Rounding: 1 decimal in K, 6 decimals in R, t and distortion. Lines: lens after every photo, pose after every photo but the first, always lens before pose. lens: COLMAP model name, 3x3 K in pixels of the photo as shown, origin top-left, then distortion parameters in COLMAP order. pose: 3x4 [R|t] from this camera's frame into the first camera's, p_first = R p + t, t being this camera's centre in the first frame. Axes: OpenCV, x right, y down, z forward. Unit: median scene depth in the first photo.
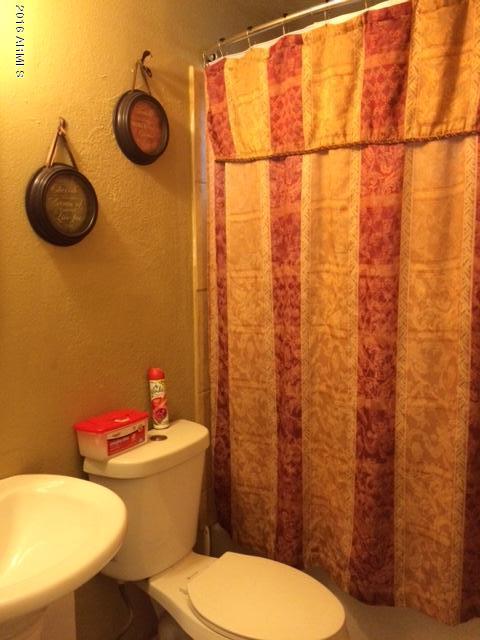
lens RADIAL K [[538.5, 0, 243.5], [0, 538.5, 319.9], [0, 0, 1]] dist [0.072800, -0.098239]
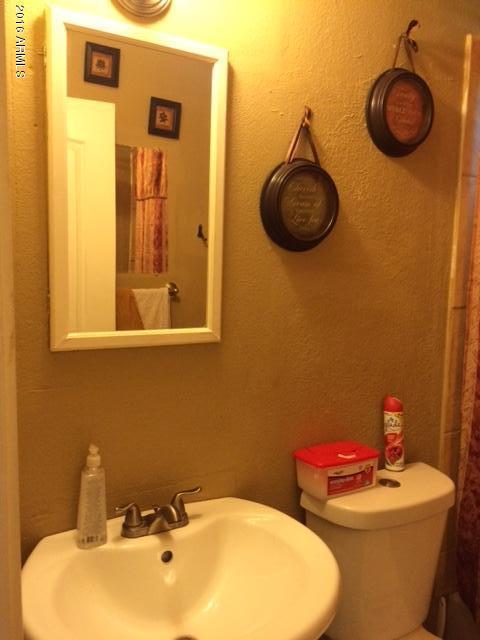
lens RADIAL K [[538.5, 0, 243.5], [0, 538.5, 319.9], [0, 0, 1]] dist [0.072800, -0.098239]
pose [[0.897574, 0.073888, -0.434628, -0.014194], [-0.079516, 0.996820, 0.005250, -0.018984], [0.433633, 0.029848, 0.900595, 0.145969]]
